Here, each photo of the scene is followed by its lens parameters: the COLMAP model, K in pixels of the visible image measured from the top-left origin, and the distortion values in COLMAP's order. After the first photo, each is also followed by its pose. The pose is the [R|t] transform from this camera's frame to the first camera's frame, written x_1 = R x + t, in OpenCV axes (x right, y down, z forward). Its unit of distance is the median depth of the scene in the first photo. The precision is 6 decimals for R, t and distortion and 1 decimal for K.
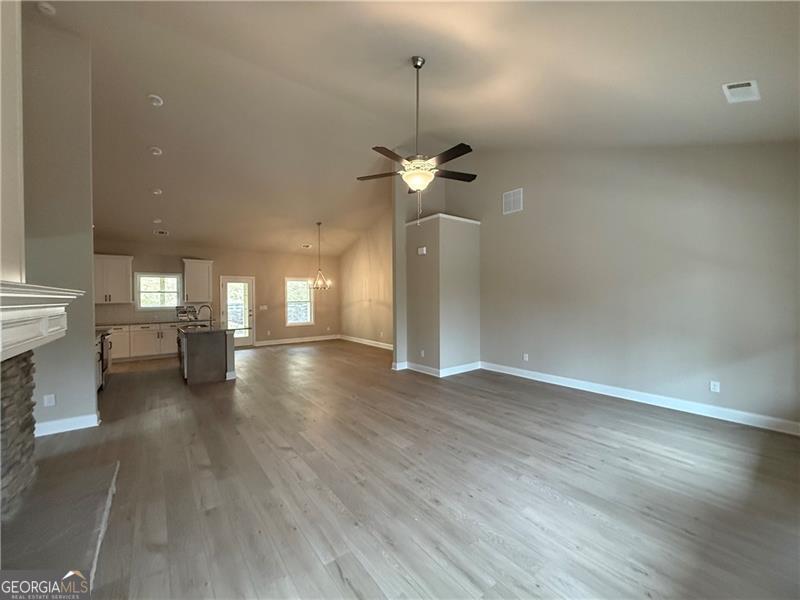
lens RADIAL K [[318.6, 0, 398.8], [0, 318.6, 300.3], [0, 0, 1]] dist [-0.003363, 0.000294]
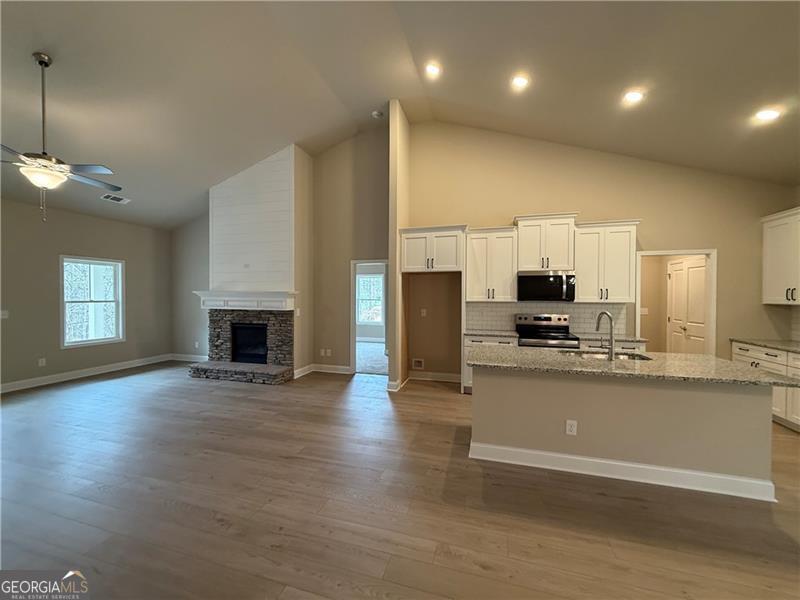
lens RADIAL K [[318.6, 0, 395.1], [0, 318.6, 298.5], [0, 0, 1]] dist [-0.003363, 0.000294]
pose [[-0.814508, 0.009885, -0.580068, -0.215097], [-0.003032, 0.999769, 0.021294, -0.019918], [0.580145, 0.019103, -0.814289, 2.155377]]
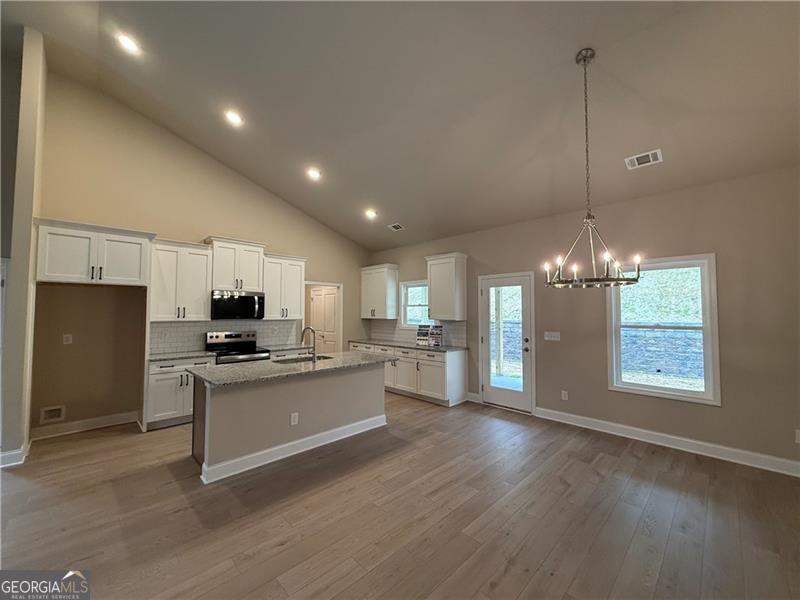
lens RADIAL K [[318.6, 0, 400.2], [0, 318.6, 298.2], [0, 0, 1]] dist [-0.003363, 0.000294]
pose [[0.122146, -0.037412, -0.991807, 0.012966], [-0.010874, 0.999179, -0.039030, -0.029807], [0.992453, 0.015552, 0.121639, 1.988355]]
